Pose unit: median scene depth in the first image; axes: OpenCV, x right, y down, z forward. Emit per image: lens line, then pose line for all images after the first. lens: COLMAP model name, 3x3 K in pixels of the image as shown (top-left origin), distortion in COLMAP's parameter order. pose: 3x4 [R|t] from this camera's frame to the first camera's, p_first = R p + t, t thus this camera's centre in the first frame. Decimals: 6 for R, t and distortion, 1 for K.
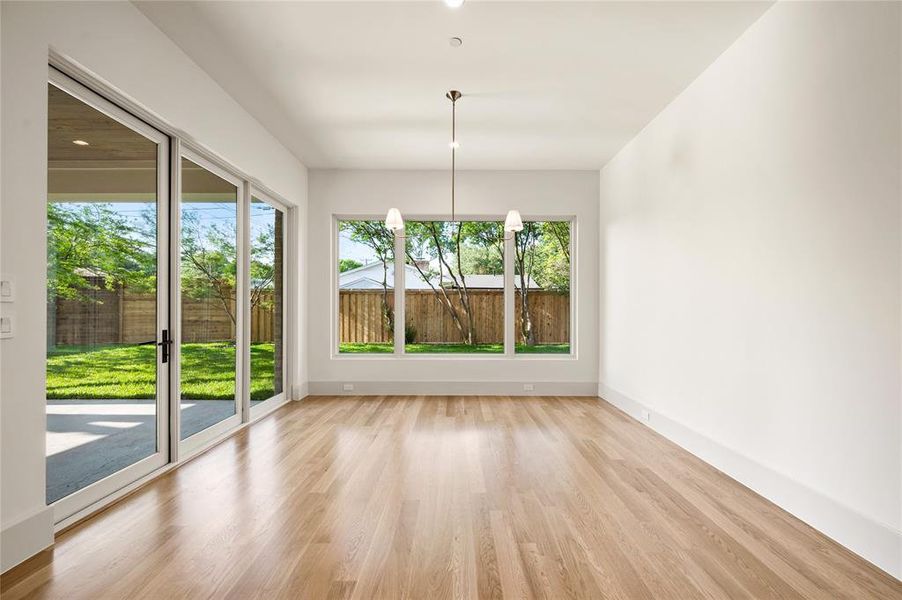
lens RADIAL K [[355.8, 0, 453.4], [0, 355.8, 306.3], [0, 0, 1]] dist [-0.003183, -0.000294]
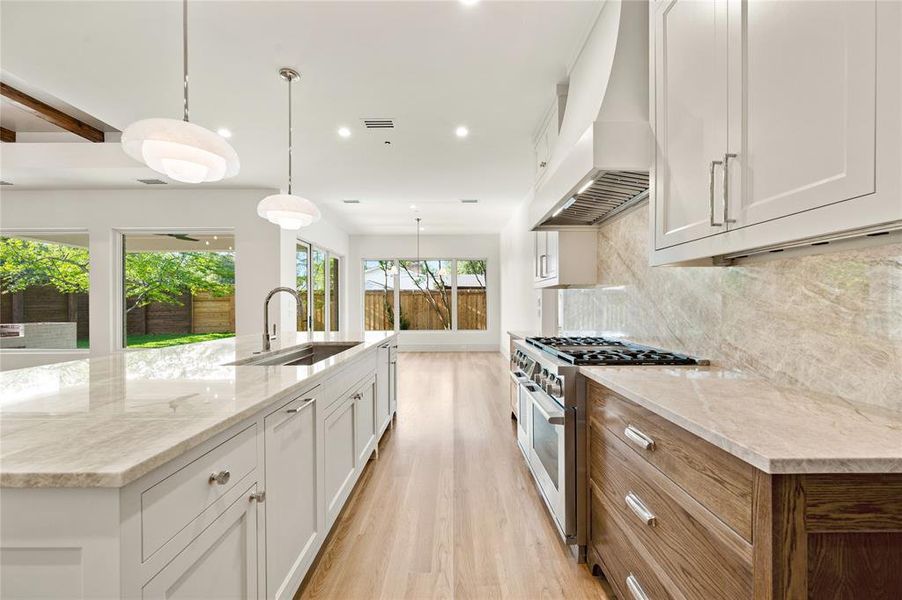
lens RADIAL K [[355.8, 0, 446.8], [0, 355.8, 302.6], [0, 0, 1]] dist [-0.003183, -0.000294]
pose [[0.999844, -0.010638, -0.014121, 0.057526], [0.010678, 0.999939, 0.002817, -0.007762], [0.014090, -0.002967, 0.999896, -0.363404]]
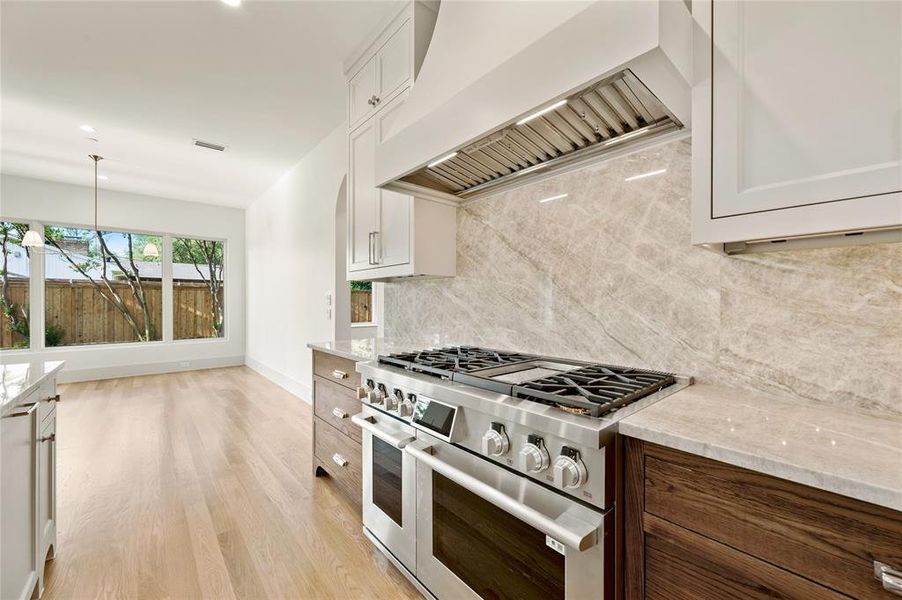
lens RADIAL K [[355.8, 0, 451.9], [0, 355.8, 302.5], [0, 0, 1]] dist [-0.003183, -0.000294]
pose [[0.750805, -0.007562, 0.660480, 0.032178], [0.000371, 0.999939, 0.011028, -0.007207], [-0.660524, -0.008035, 0.750762, -0.250818]]
